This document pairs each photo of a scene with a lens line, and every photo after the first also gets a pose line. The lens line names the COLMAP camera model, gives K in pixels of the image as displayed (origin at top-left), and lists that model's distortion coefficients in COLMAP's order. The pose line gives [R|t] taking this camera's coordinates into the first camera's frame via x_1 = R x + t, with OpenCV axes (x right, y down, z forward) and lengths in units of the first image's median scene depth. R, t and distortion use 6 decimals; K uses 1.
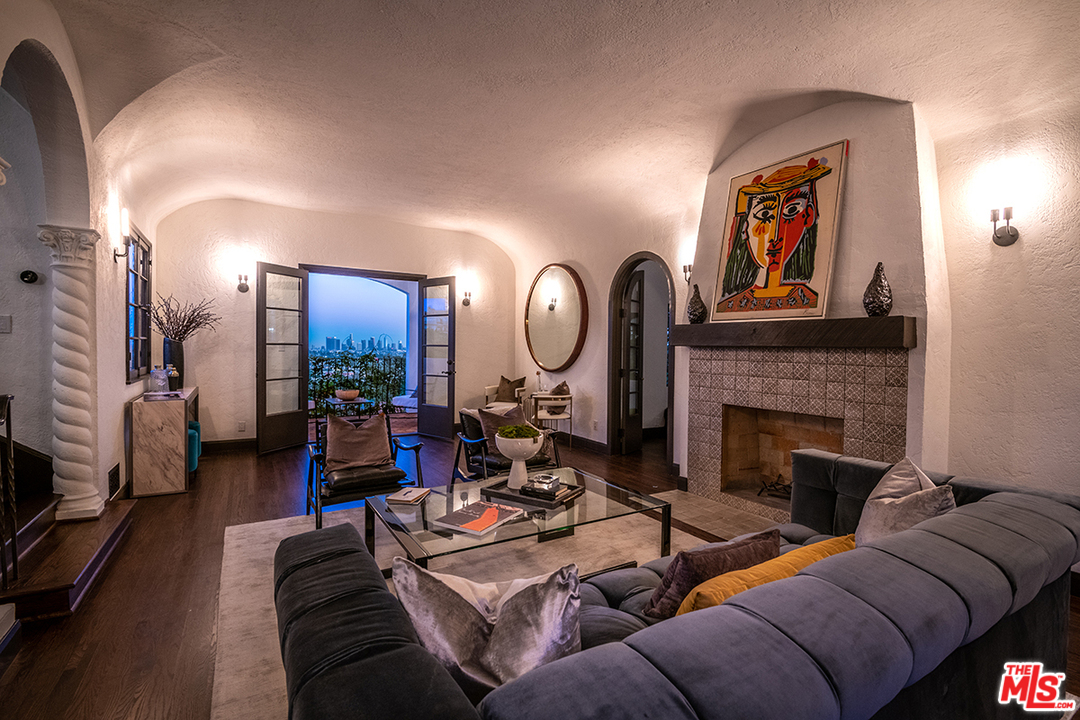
lens RADIAL K [[489.7, 0, 540.0], [0, 489.7, 367.3], [0, 0, 1]] dist [0.033075, -0.035323]
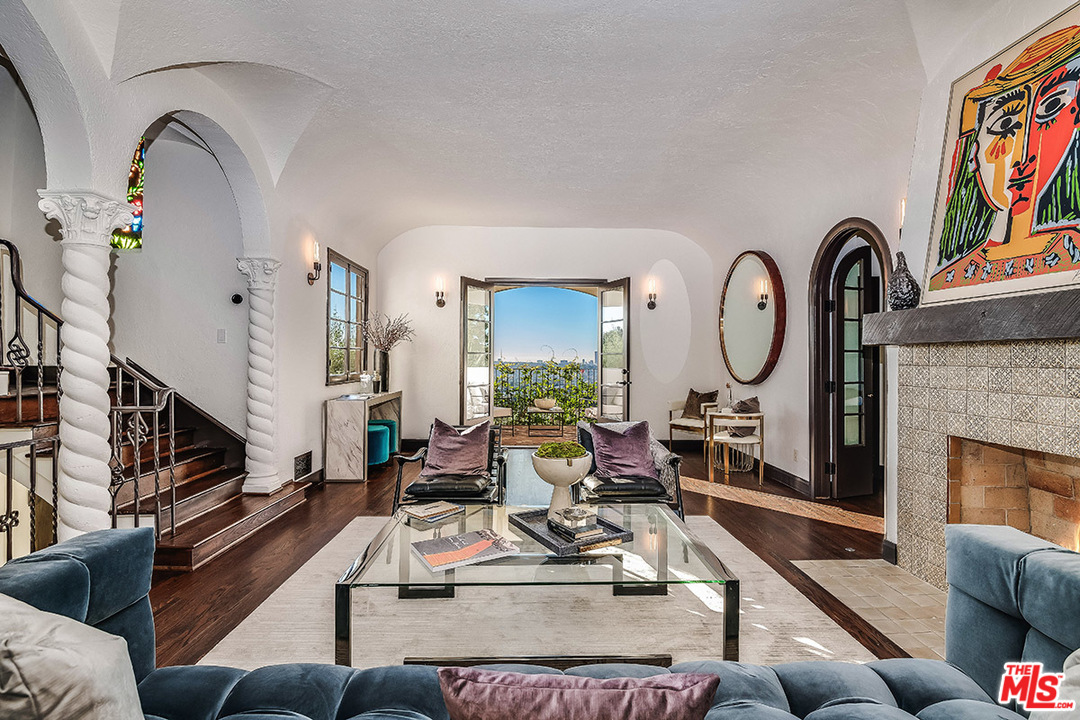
lens RADIAL K [[507.7, 0, 540.0], [0, 507.7, 360.0], [0, 0, 1]] dist [-0.001604, -0.009199]
pose [[0.872819, -0.005580, -0.488011, 0.250735], [-0.014948, 0.999160, -0.038160, 0.011878], [0.487814, 0.040602, 0.872003, 0.190374]]
